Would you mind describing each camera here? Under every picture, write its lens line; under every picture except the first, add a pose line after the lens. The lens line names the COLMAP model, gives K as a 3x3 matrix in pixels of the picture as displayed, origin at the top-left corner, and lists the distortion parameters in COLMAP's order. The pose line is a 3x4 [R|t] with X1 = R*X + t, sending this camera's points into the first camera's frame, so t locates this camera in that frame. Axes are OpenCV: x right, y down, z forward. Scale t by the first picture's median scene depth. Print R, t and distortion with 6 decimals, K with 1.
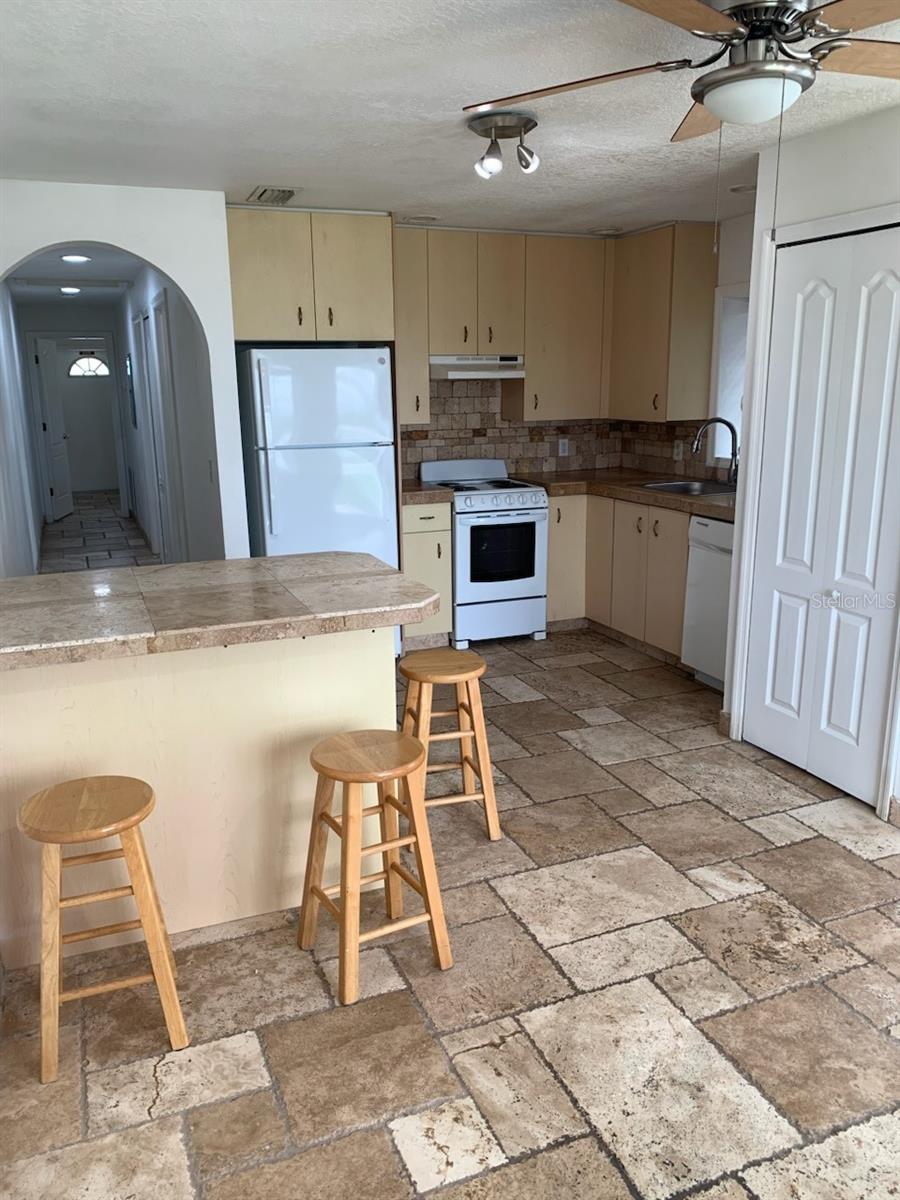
lens RADIAL K [[916.9, 0, 440.8], [0, 916.9, 599.0], [0, 0, 1]] dist [0.014576, -0.011179]
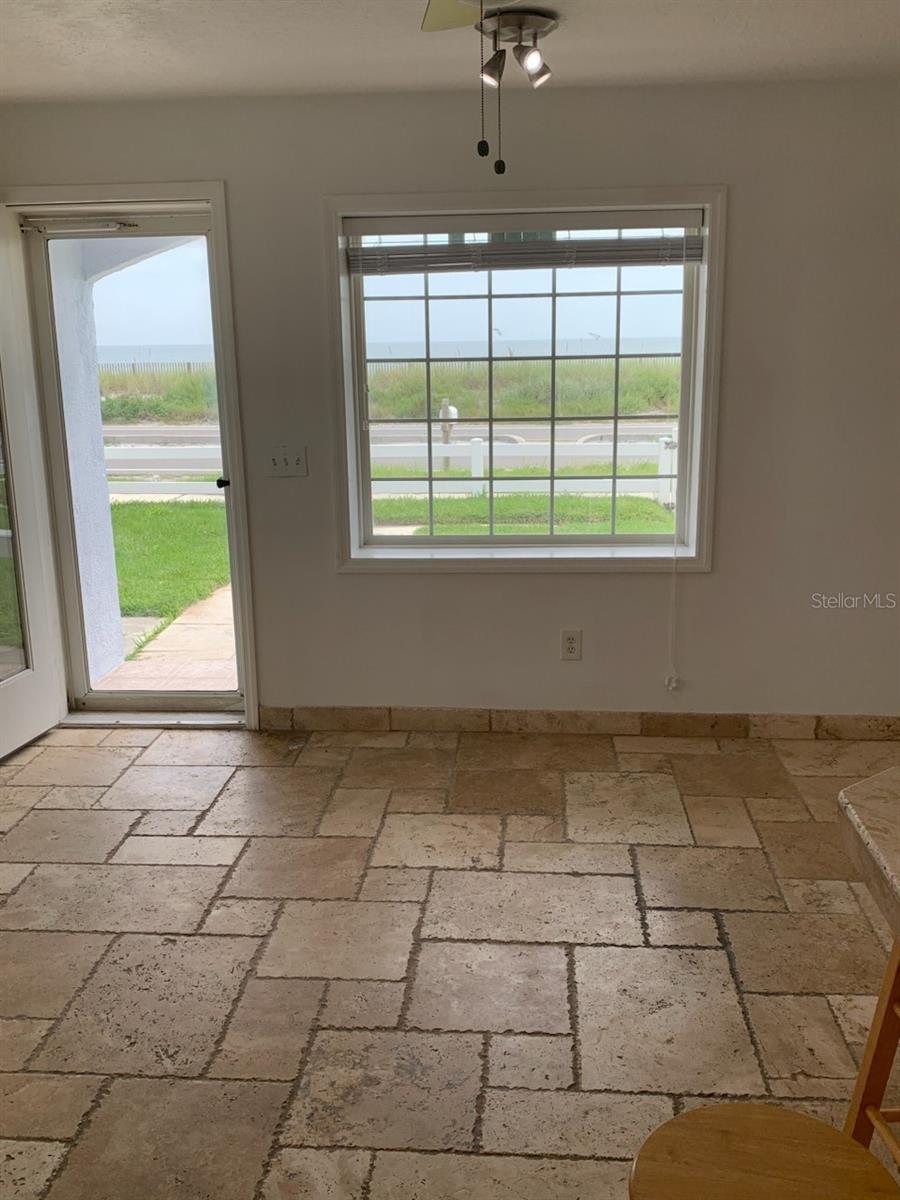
lens RADIAL K [[1145.0, 0, 454.2], [0, 1145.0, 608.2], [0, 0, 1]] dist [0.033177, 0.000000]
pose [[-0.896797, -0.077186, 0.435658, -0.038098], [0.126746, 0.898580, 0.420107, -0.186432], [-0.423900, 0.431968, -0.796061, 0.787489]]
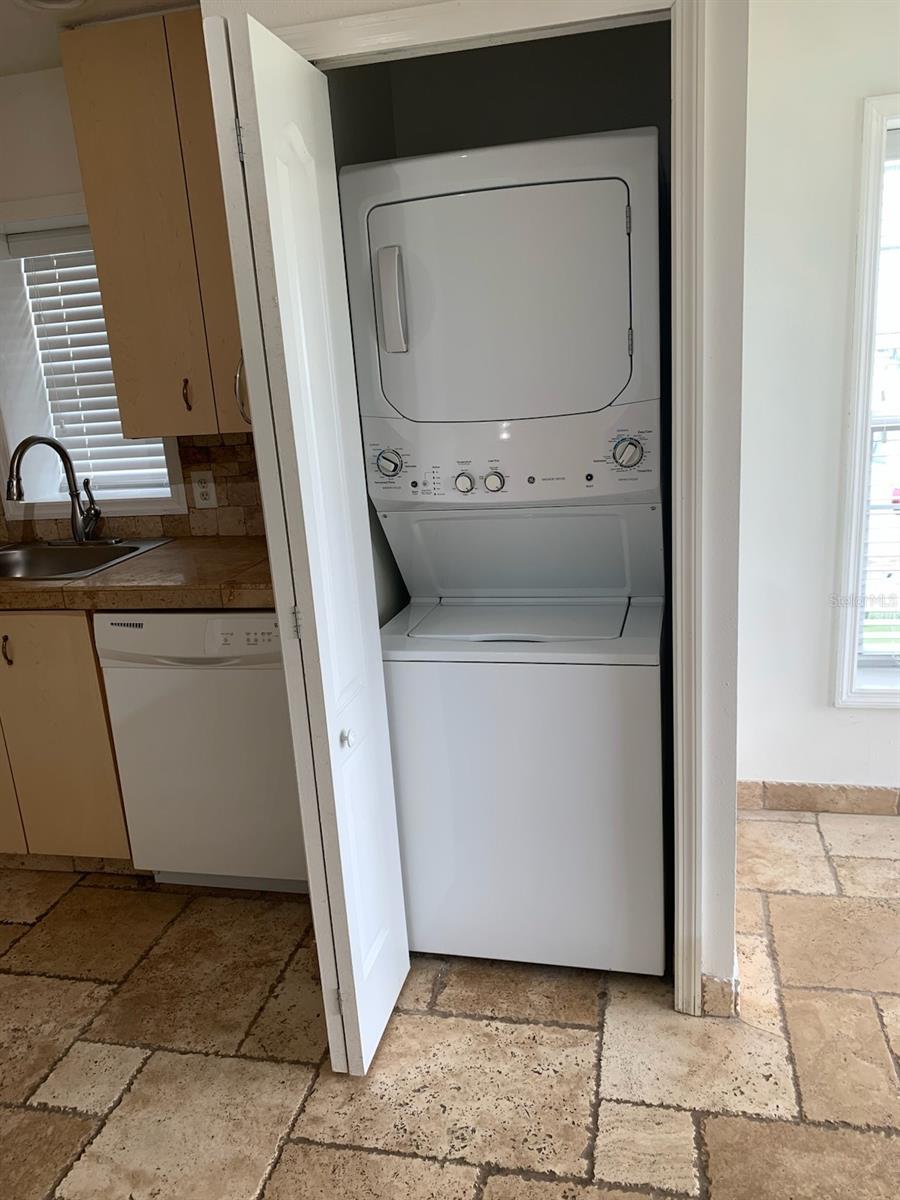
lens RADIAL K [[916.9, 0, 437.2], [0, 916.9, 602.7], [0, 0, 1]] dist [0.014576, -0.011179]
pose [[0.572658, -0.238580, 0.784310, -0.030772], [0.254083, 0.961258, 0.106889, -0.091635], [-0.779426, 0.138069, 0.611091, 0.452464]]
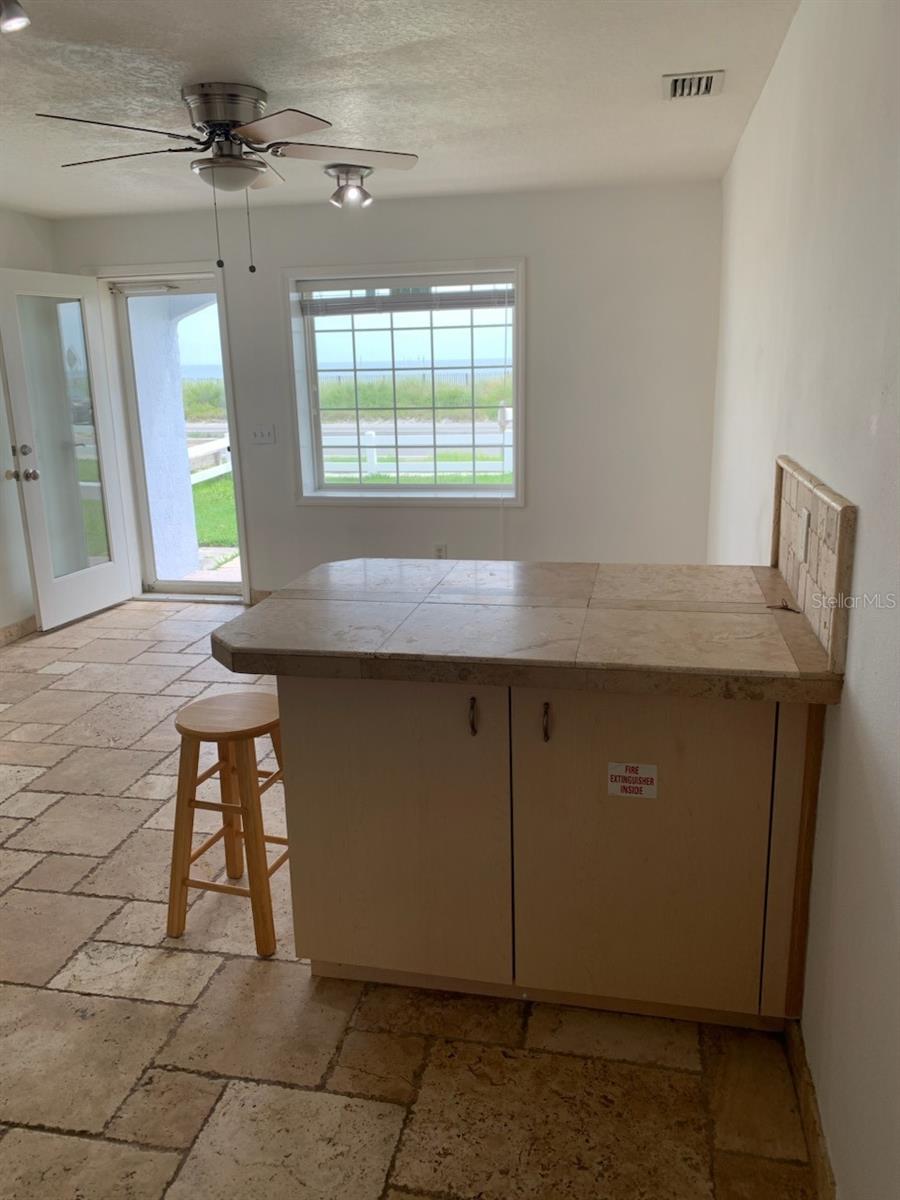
lens RADIAL K [[916.9, 0, 454.2], [0, 916.9, 593.9], [0, 0, 1]] dist [0.014576, -0.011179]
pose [[-0.834442, -0.107249, 0.540559, -0.346775], [0.158386, 0.892825, 0.421636, -0.196964], [-0.527845, 0.437448, -0.728024, 0.872379]]
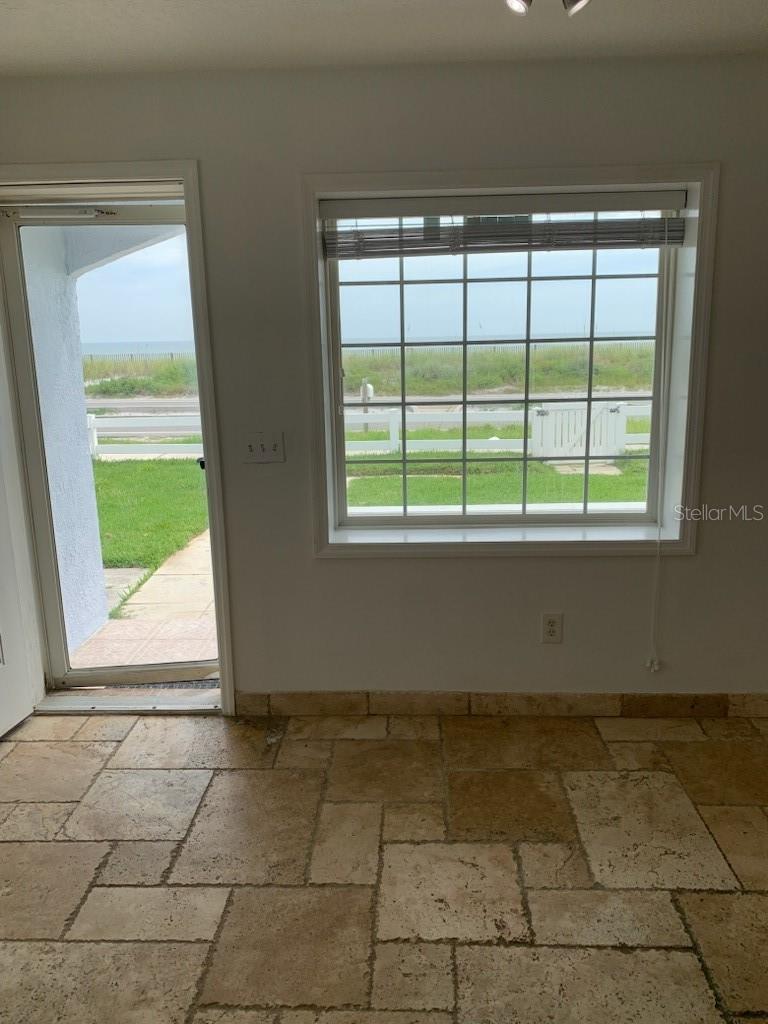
lens RADIAL K [[782.4, 0, 374.7], [0, 782.4, 500.2], [0, 0, 1]] dist [0.014576, -0.011179]
pose [[-0.907917, -0.055914, 0.415404, 0.139782], [0.127825, 0.906917, 0.401450, -0.126023], [-0.399184, 0.417582, -0.816258, 0.564591]]
